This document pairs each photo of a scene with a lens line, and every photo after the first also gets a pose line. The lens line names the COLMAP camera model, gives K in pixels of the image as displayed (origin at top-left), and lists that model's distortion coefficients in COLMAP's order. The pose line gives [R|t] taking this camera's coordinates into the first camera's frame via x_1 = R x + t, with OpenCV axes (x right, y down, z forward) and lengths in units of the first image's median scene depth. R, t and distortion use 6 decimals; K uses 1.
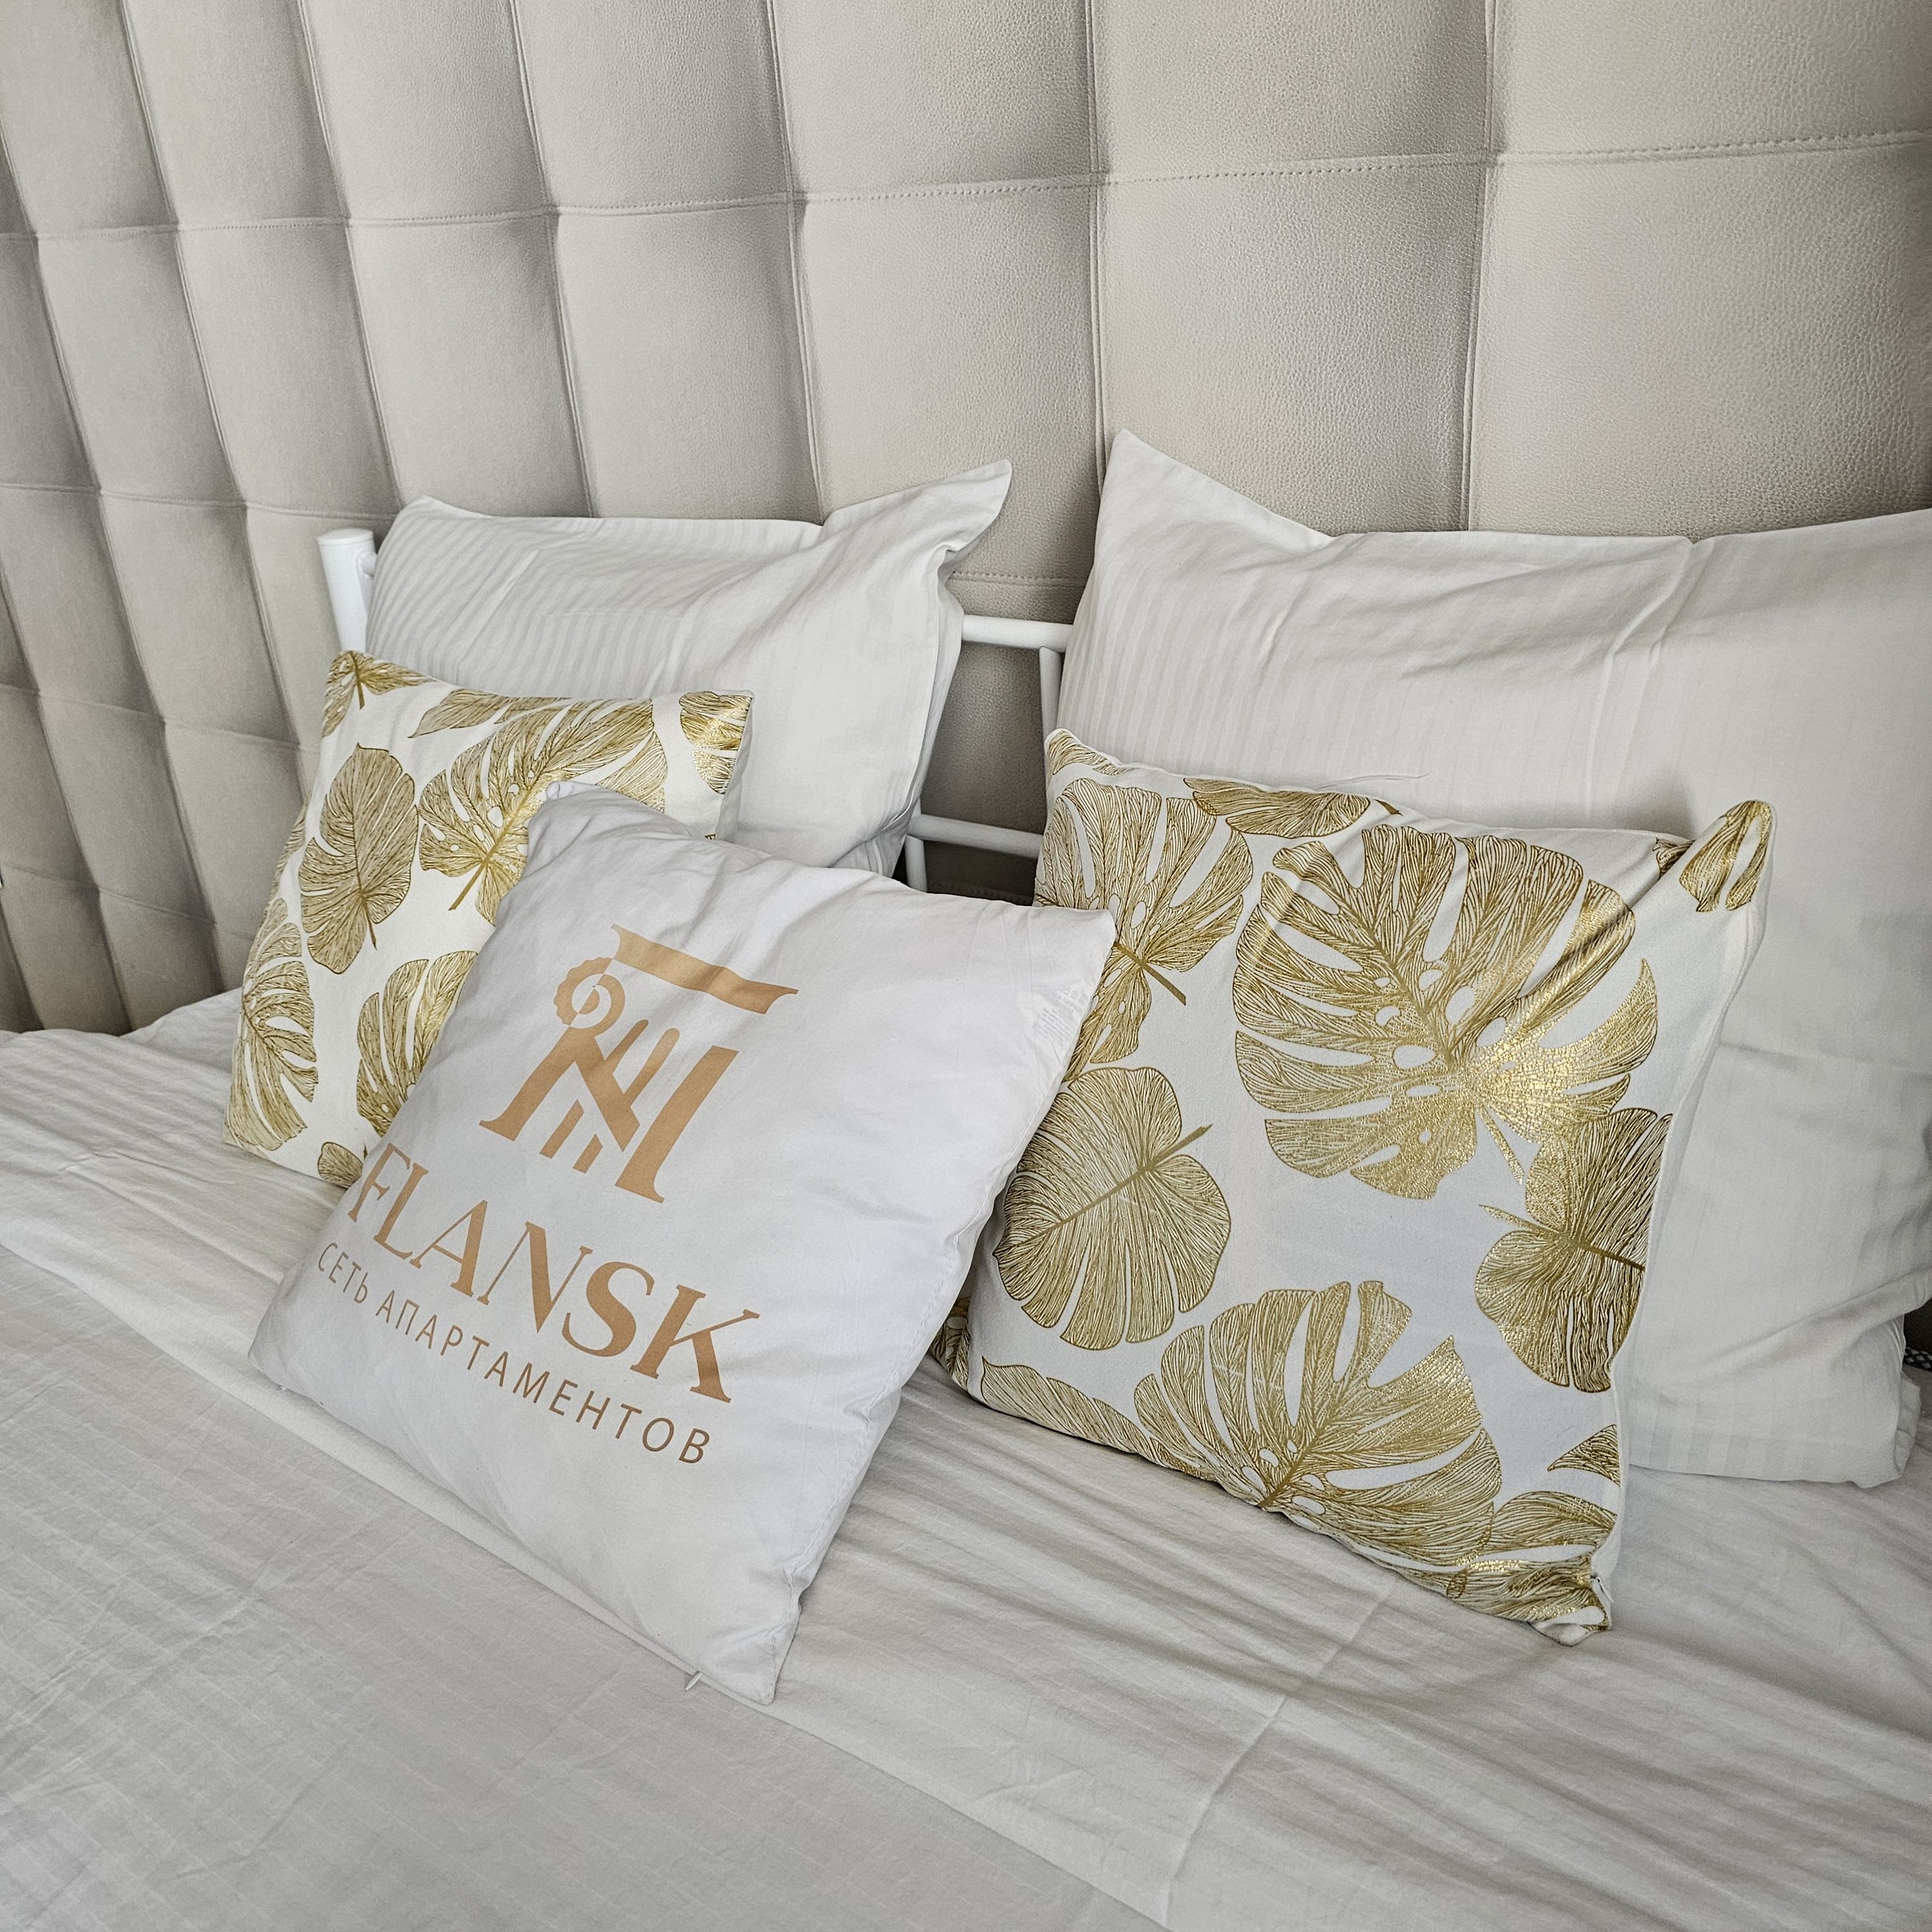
lens RADIAL K [[1717.5, 0, 966.0], [0, 1717.5, 958.0], [0, 0, 1]] dist [0.045266, -0.044459]
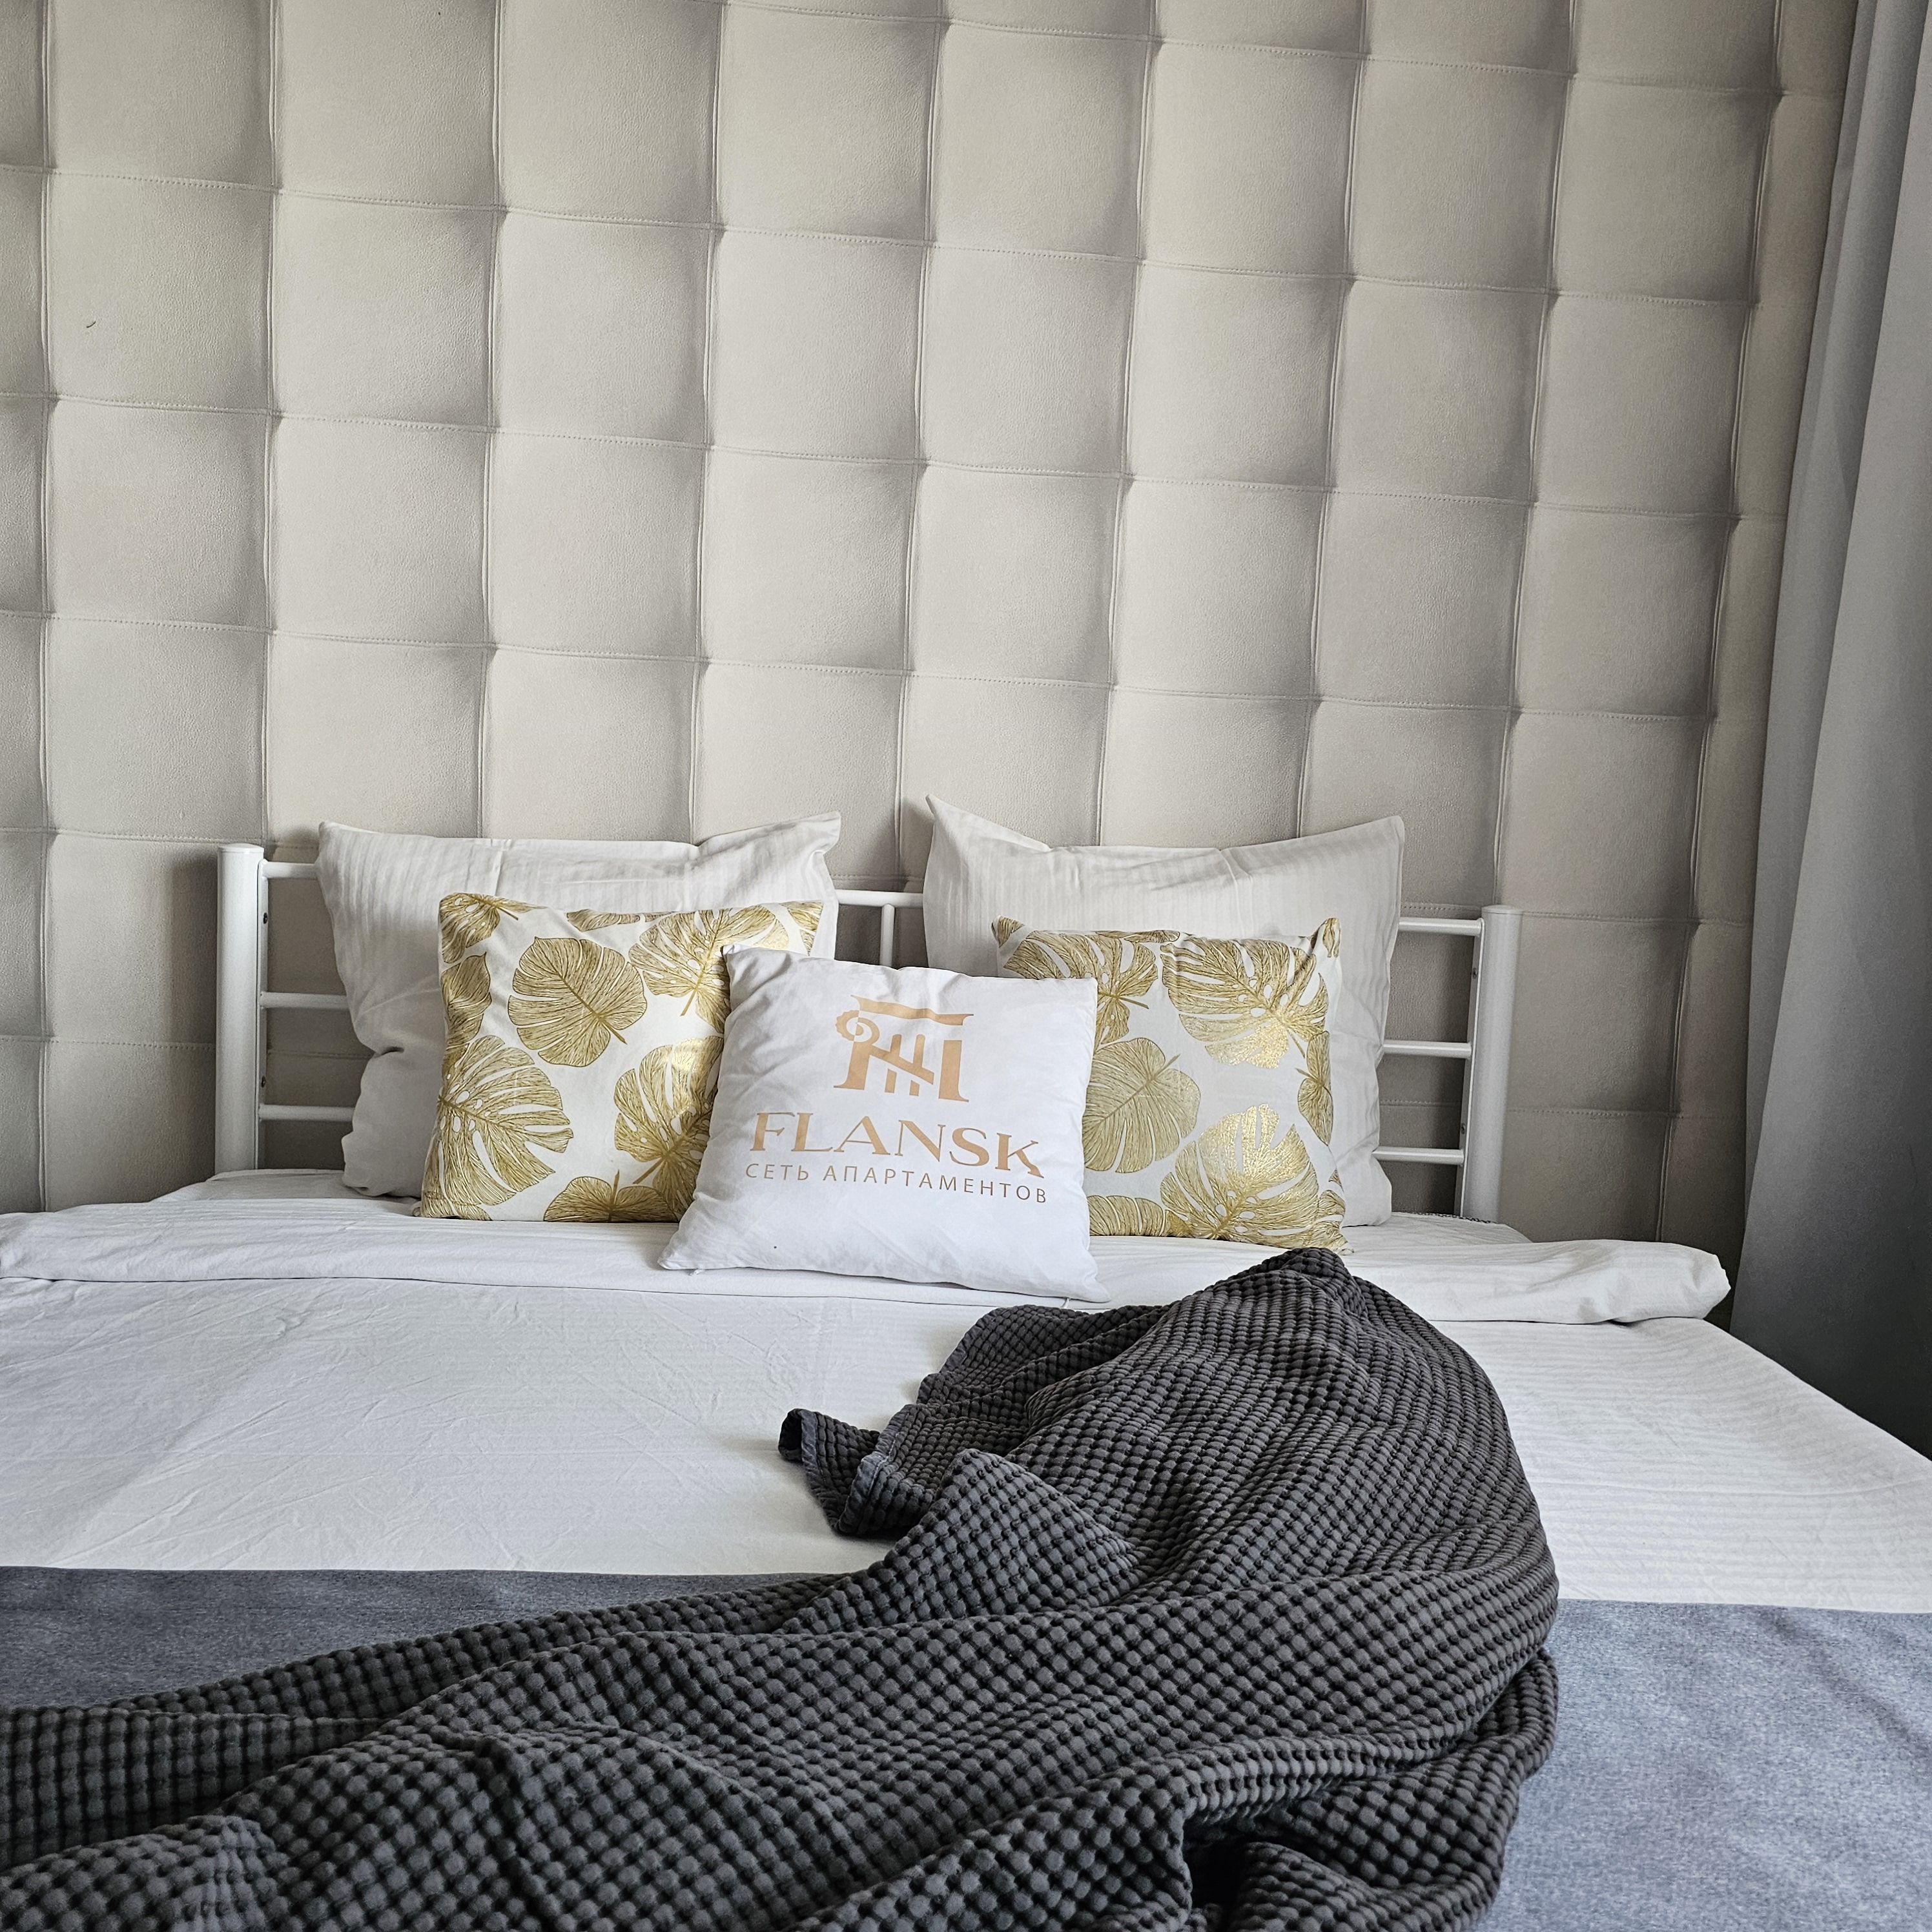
lens RADIAL K [[1717.5, 0, 971.0], [0, 1717.5, 960.0], [0, 0, 1]] dist [0.045266, -0.044459]
pose [[0.789682, 0.040624, 0.612170, -1.110182], [0.153950, 0.952760, -0.261817, 0.402648], [-0.593887, 0.300996, 0.746123, -0.418176]]
